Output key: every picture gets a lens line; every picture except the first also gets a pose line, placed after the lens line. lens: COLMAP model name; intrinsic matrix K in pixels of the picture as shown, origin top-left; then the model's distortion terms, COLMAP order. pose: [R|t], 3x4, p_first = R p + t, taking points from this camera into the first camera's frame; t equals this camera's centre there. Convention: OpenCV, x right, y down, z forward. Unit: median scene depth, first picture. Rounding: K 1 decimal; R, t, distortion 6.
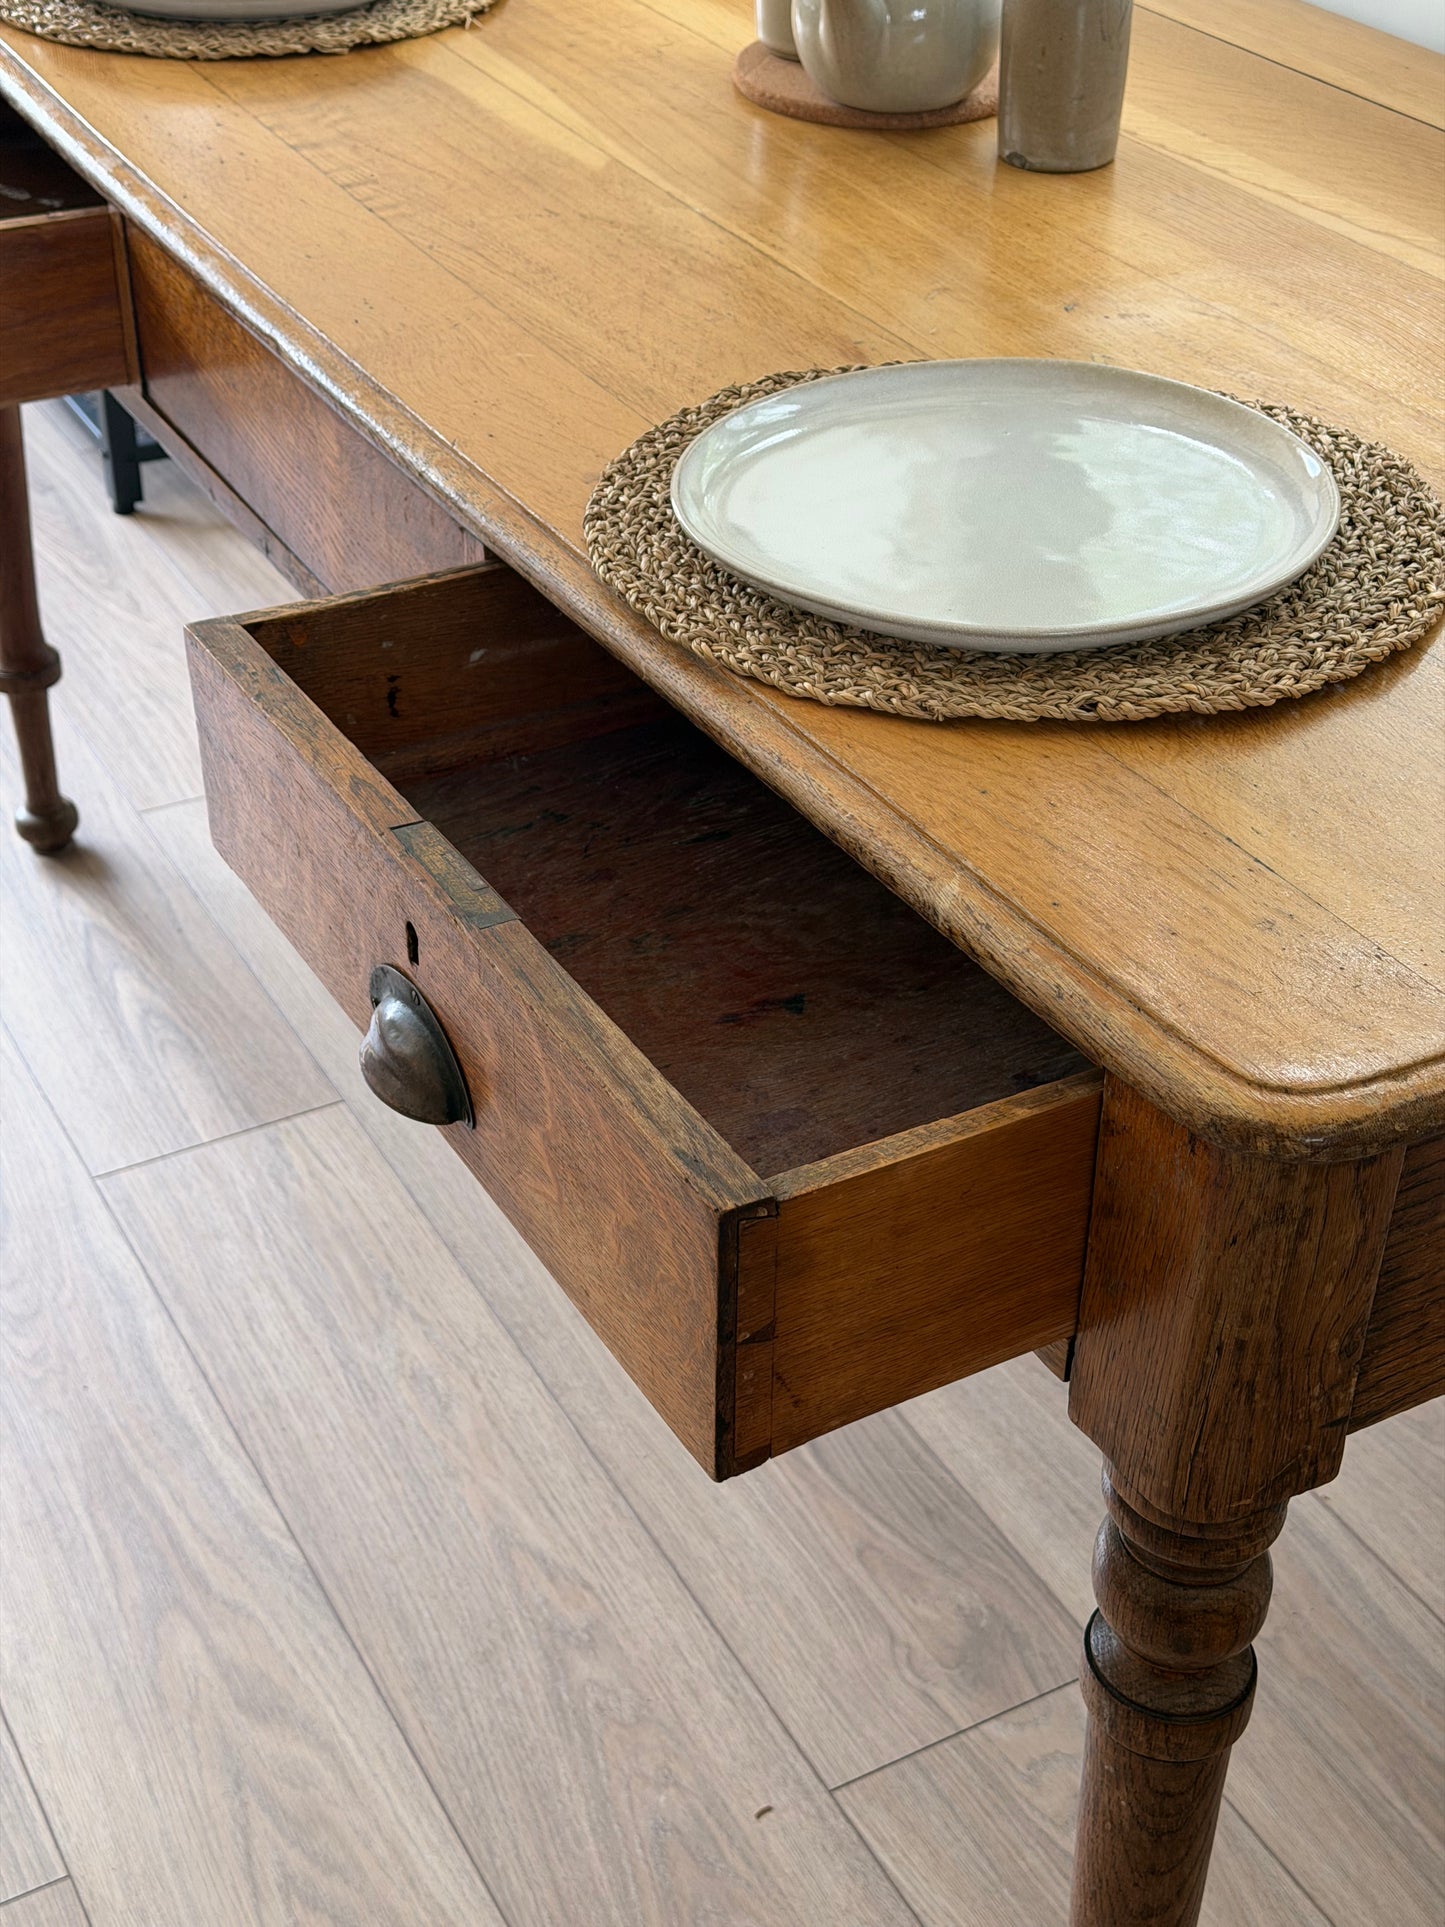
lens RADIAL K [[2723.1, 0, 701.8], [0, 2723.1, 940.9], [0, 0, 1]] dist [0.124049, 0.000000]
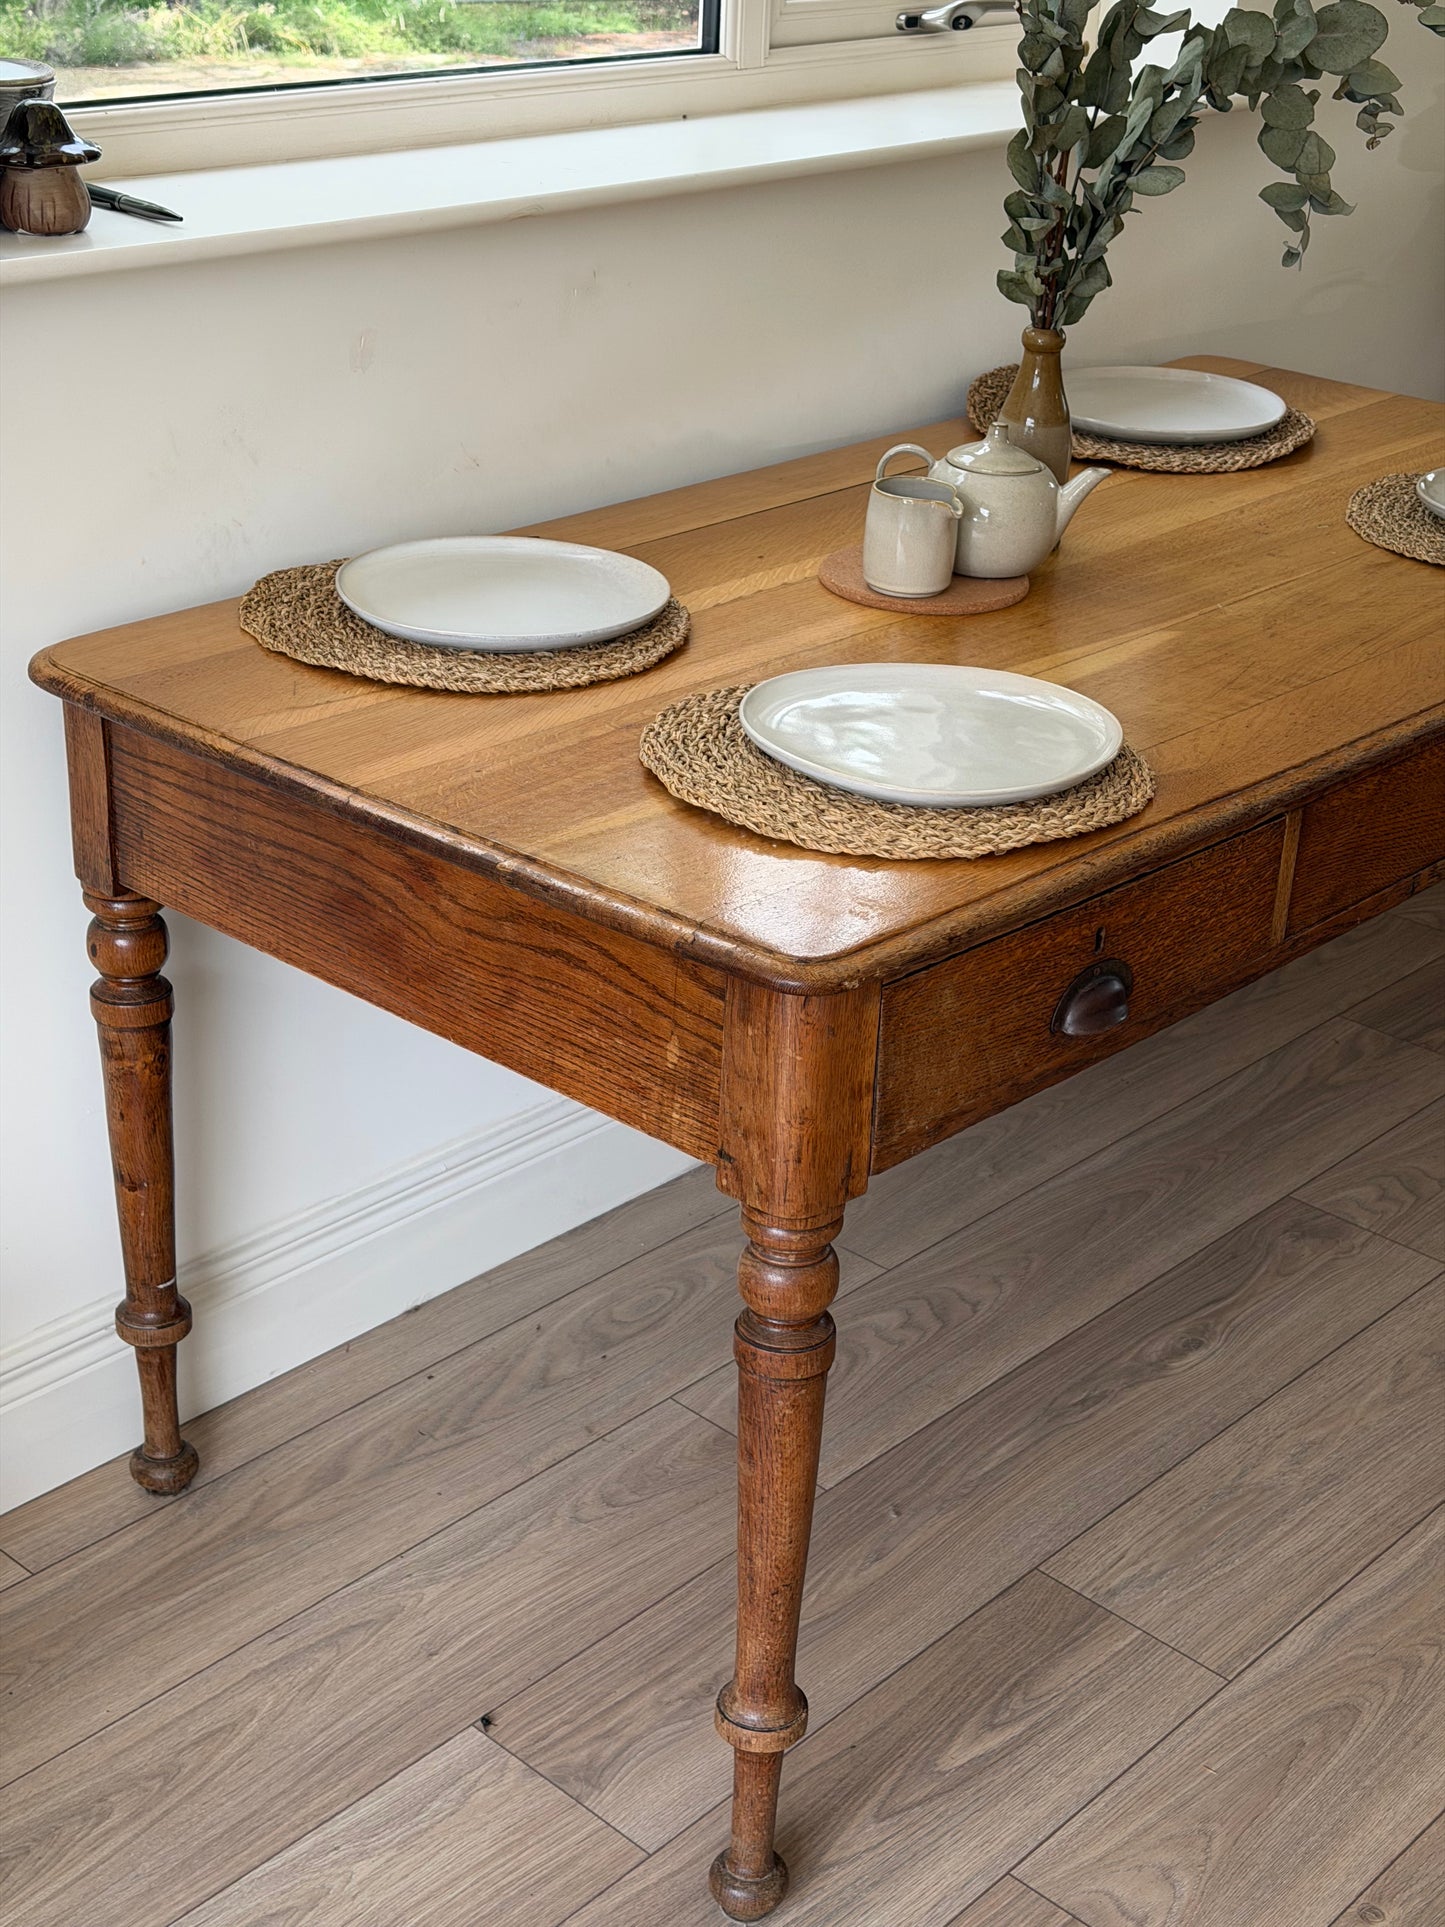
lens RADIAL K [[2723.1, 0, 706.0], [0, 2723.1, 964.6], [0, 0, 1]] dist [0.124049, 0.000000]
pose [[-0.319927, -0.429503, 0.844496, -1.296232], [0.488537, 0.688925, 0.535457, -1.087737], [-0.811775, 0.583874, -0.010578, 1.346500]]
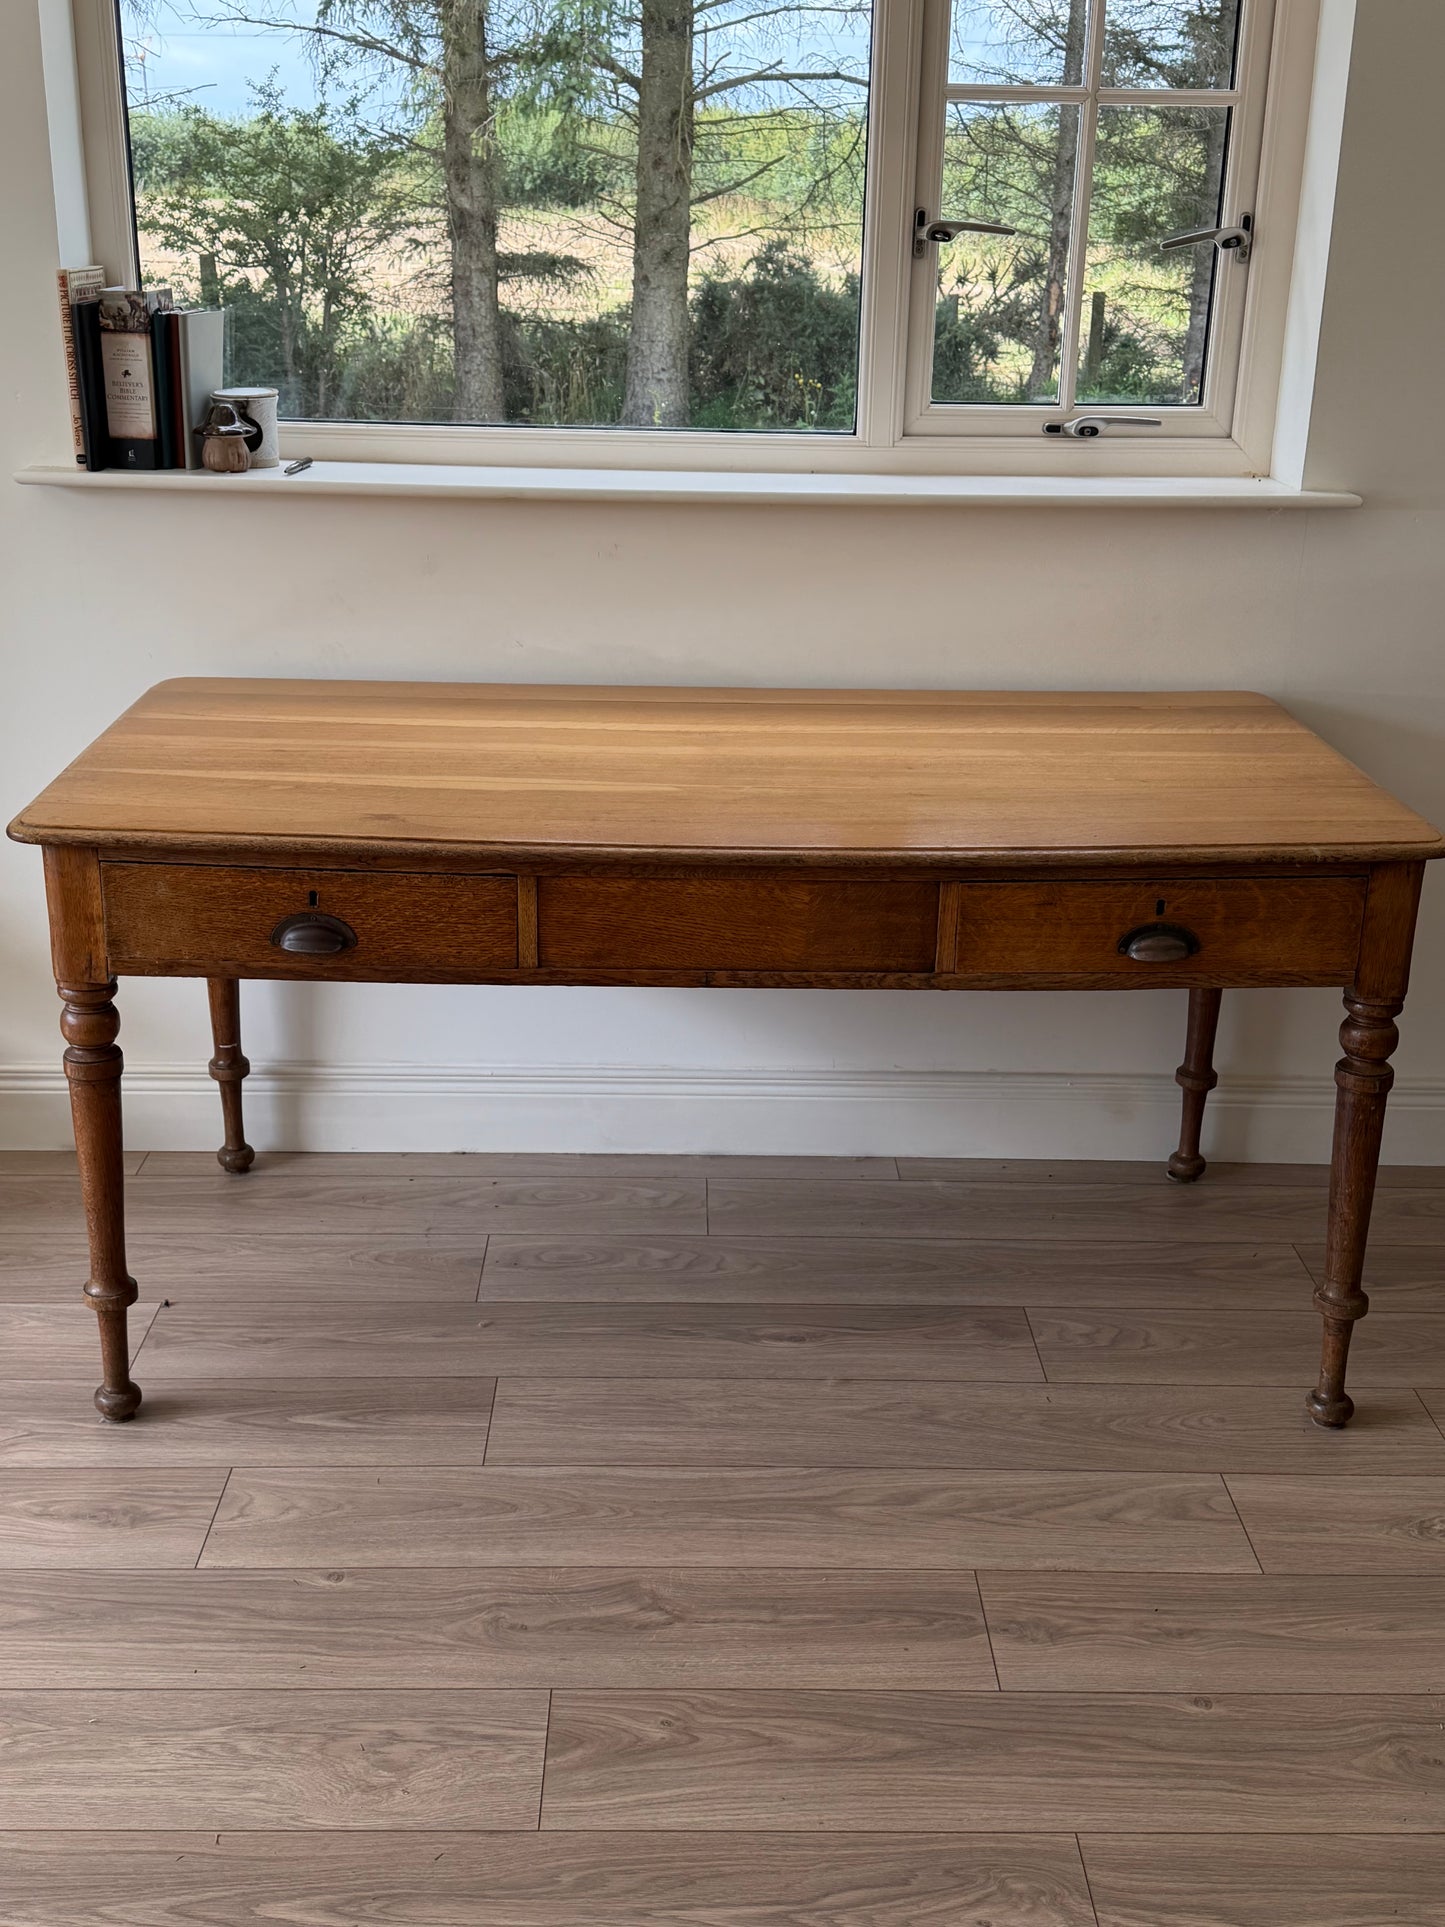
lens RADIAL K [[2080.0, 0, 727.0], [0, 2080.0, 958.1], [0, 0, 1]] dist [0.103257, 0.000000]
pose [[0.460731, -0.309870, 0.831690, -1.481338], [0.483213, 0.873593, 0.057797, -0.244095], [-0.744468, 0.375254, 0.552224, 0.095016]]
